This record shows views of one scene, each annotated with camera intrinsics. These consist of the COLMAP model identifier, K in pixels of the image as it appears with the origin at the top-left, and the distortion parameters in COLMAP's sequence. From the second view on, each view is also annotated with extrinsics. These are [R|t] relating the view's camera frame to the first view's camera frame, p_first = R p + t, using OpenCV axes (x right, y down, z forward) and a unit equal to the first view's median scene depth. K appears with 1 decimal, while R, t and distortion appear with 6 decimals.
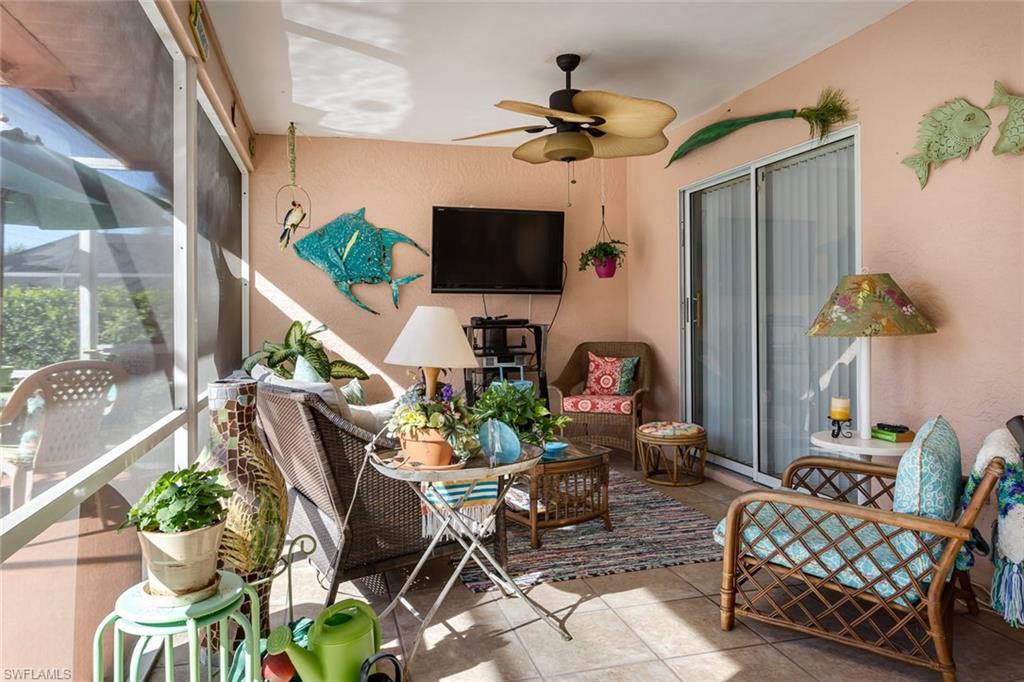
lens RADIAL K [[703.8, 0, 510.4], [0, 703.8, 336.1], [0, 0, 1]] dist [-0.013652, -0.003450]
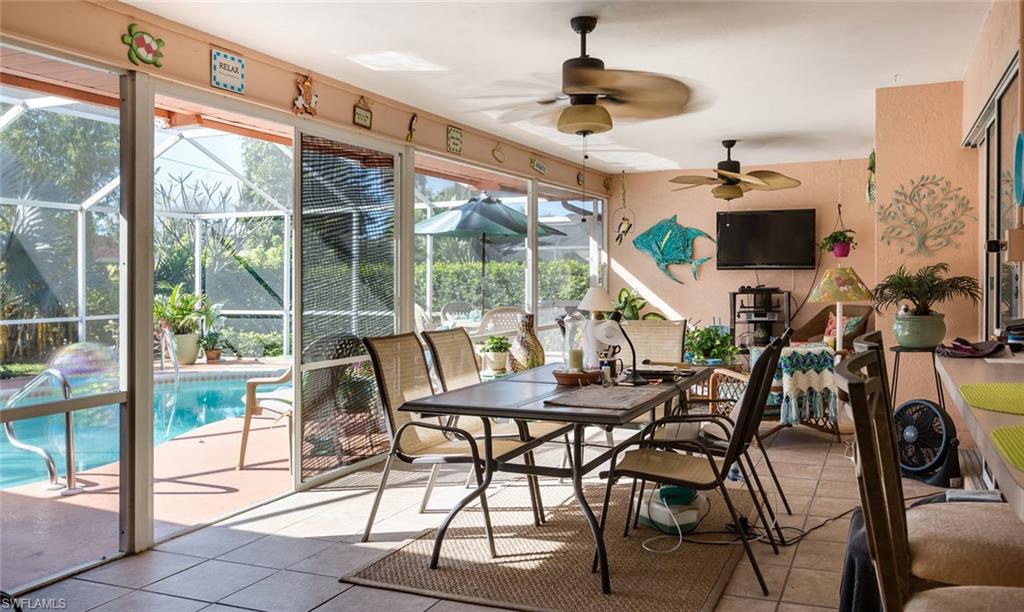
lens RADIAL K [[823.8, 0, 513.4], [0, 823.8, 299.8], [0, 0, 1]] dist [0.004813, 0.000557]
pose [[0.780786, 0.017375, -0.624557, 0.655866], [-0.013902, 0.999849, 0.010436, -0.009703], [0.624644, 0.000534, 0.780910, -0.646709]]
